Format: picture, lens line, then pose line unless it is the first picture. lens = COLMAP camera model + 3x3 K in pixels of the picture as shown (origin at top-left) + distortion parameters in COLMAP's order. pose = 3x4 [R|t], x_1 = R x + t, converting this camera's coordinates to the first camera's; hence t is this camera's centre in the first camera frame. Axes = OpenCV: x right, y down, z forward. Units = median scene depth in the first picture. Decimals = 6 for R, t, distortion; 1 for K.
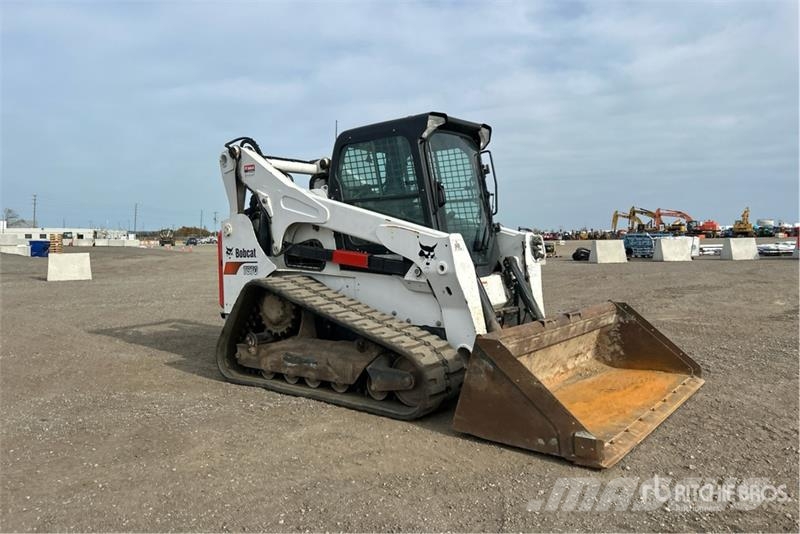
lens RADIAL K [[592.5, 0, 398.8], [0, 592.5, 220.5], [0, 0, 1]] dist [0.006189, -0.001055]
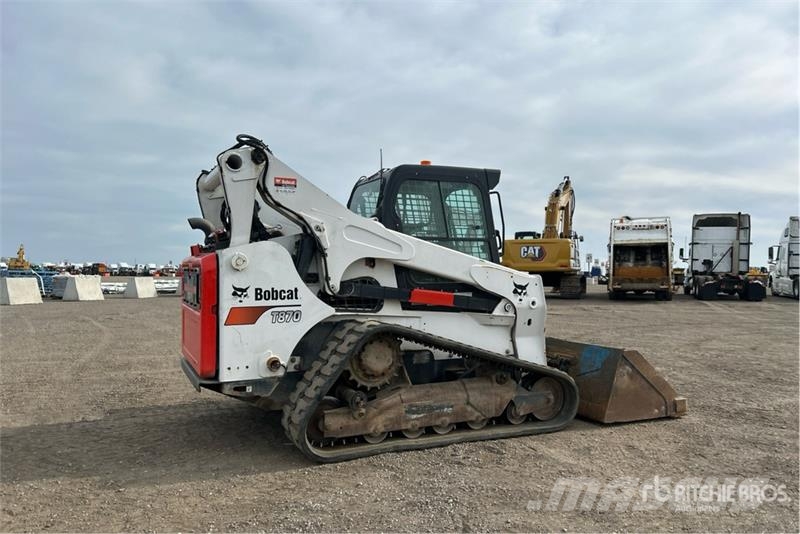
lens RADIAL K [[599.0, 0, 405.3], [0, 599.0, 257.0], [0, 0, 1]] dist [0.040235, -0.007326]
pose [[0.442034, 0.042882, 0.895973, -0.984873], [-0.040235, 0.998799, -0.027953, 0.026651], [-0.896096, -0.023693, 0.443228, 0.597161]]
